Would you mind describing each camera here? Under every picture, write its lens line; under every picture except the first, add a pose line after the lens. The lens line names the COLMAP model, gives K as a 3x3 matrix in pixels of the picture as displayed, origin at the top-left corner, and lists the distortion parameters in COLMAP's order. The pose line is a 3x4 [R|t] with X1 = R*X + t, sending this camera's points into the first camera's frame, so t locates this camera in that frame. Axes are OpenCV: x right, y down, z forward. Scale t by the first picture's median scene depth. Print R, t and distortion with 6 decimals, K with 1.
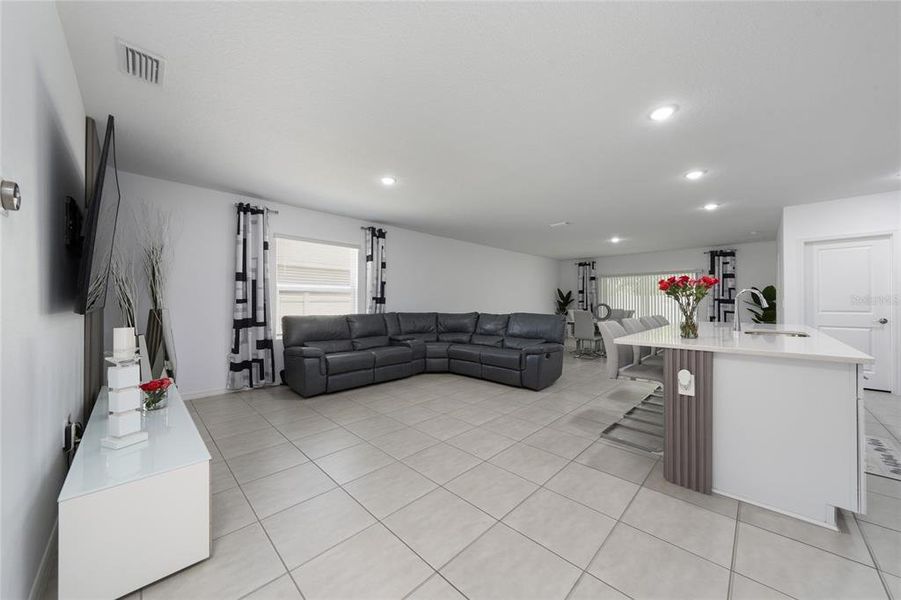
lens RADIAL K [[318.7, 0, 450.5], [0, 318.7, 300.0], [0, 0, 1]] dist [-0.001282, -0.000068]
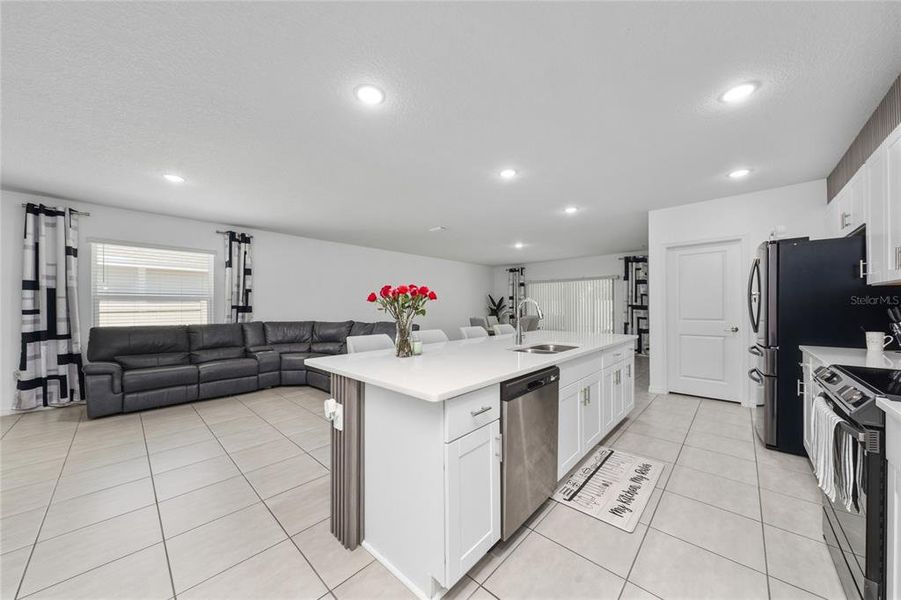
lens RADIAL K [[309.1, 0, 451.5], [0, 309.1, 305.0], [0, 0, 1]] dist [0.000552, 0.000061]
pose [[0.999708, -0.003376, 0.023914, 0.404145], [0.003349, 0.999994, 0.001184, -0.010552], [-0.023918, -0.001104, 0.999713, 0.073376]]
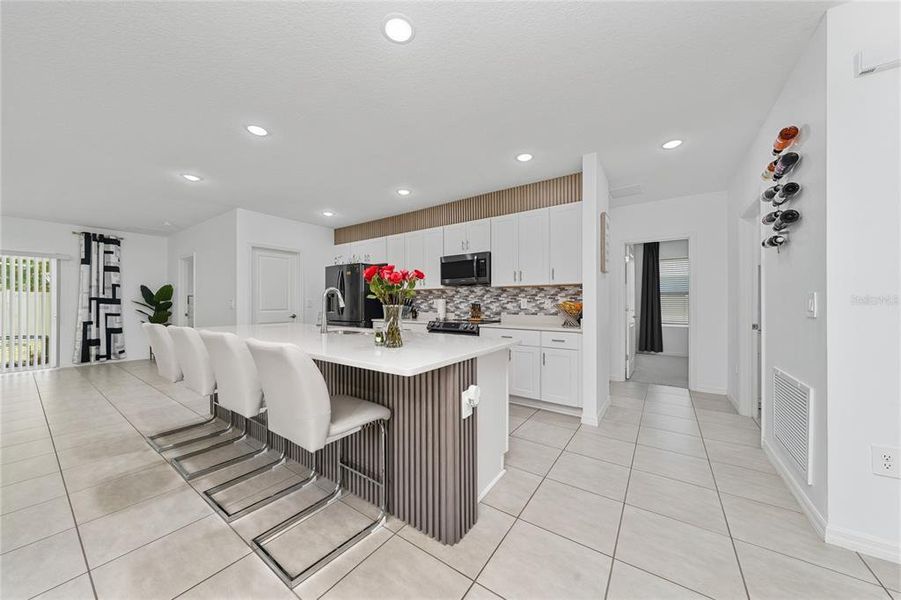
lens RADIAL K [[301.5, 0, 450.5], [0, 301.5, 300.0], [0, 0, 1]] dist [0.000581, 0.000062]
pose [[-0.166630, 0.006936, 0.985995, -0.007390], [-0.007290, 0.999939, -0.008266, 0.002307], [-0.985993, -0.008565, -0.166569, 0.463256]]
